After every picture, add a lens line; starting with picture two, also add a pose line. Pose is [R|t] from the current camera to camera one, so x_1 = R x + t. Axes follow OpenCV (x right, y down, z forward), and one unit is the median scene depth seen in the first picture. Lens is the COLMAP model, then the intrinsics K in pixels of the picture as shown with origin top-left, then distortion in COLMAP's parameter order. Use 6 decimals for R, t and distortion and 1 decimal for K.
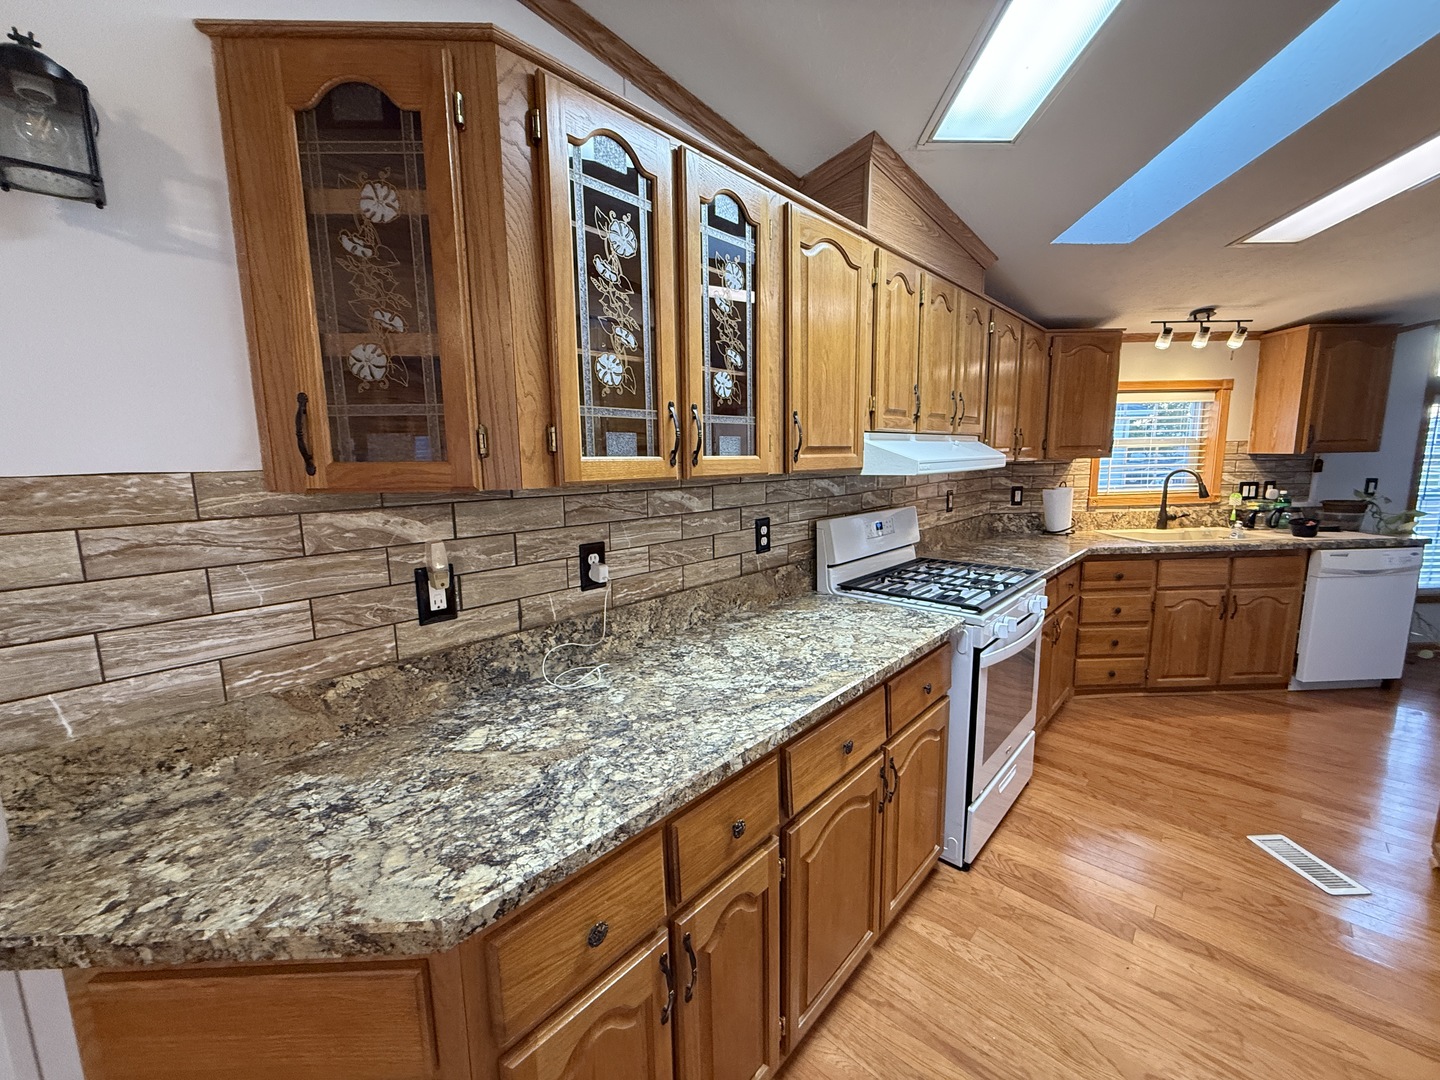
lens RADIAL K [[571.5, 0, 716.2], [0, 571.5, 540.5], [0, 0, 1]] dist [0.000927, -0.000138]
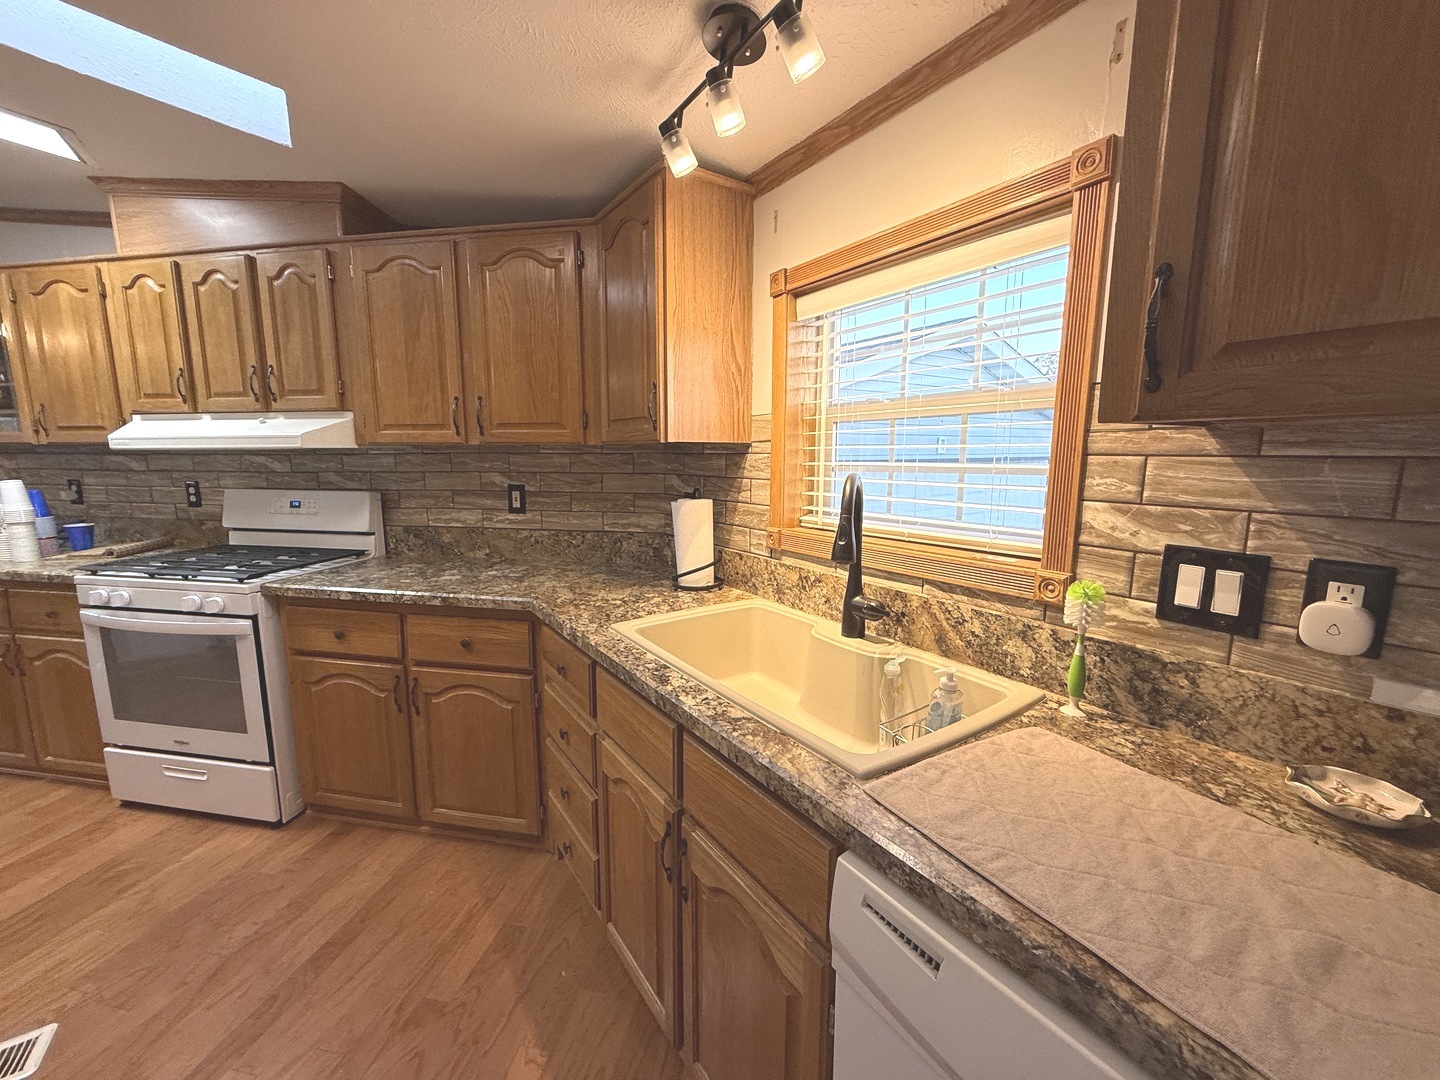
lens RADIAL K [[571.5, 0, 716.2], [0, 571.5, 540.5], [0, 0, 1]] dist [0.000927, -0.000138]
pose [[0.532961, 0.141490, -0.834226, 1.030159], [-0.138456, 0.987214, 0.078982, -0.097677], [0.834735, 0.073409, 0.545737, 0.711805]]
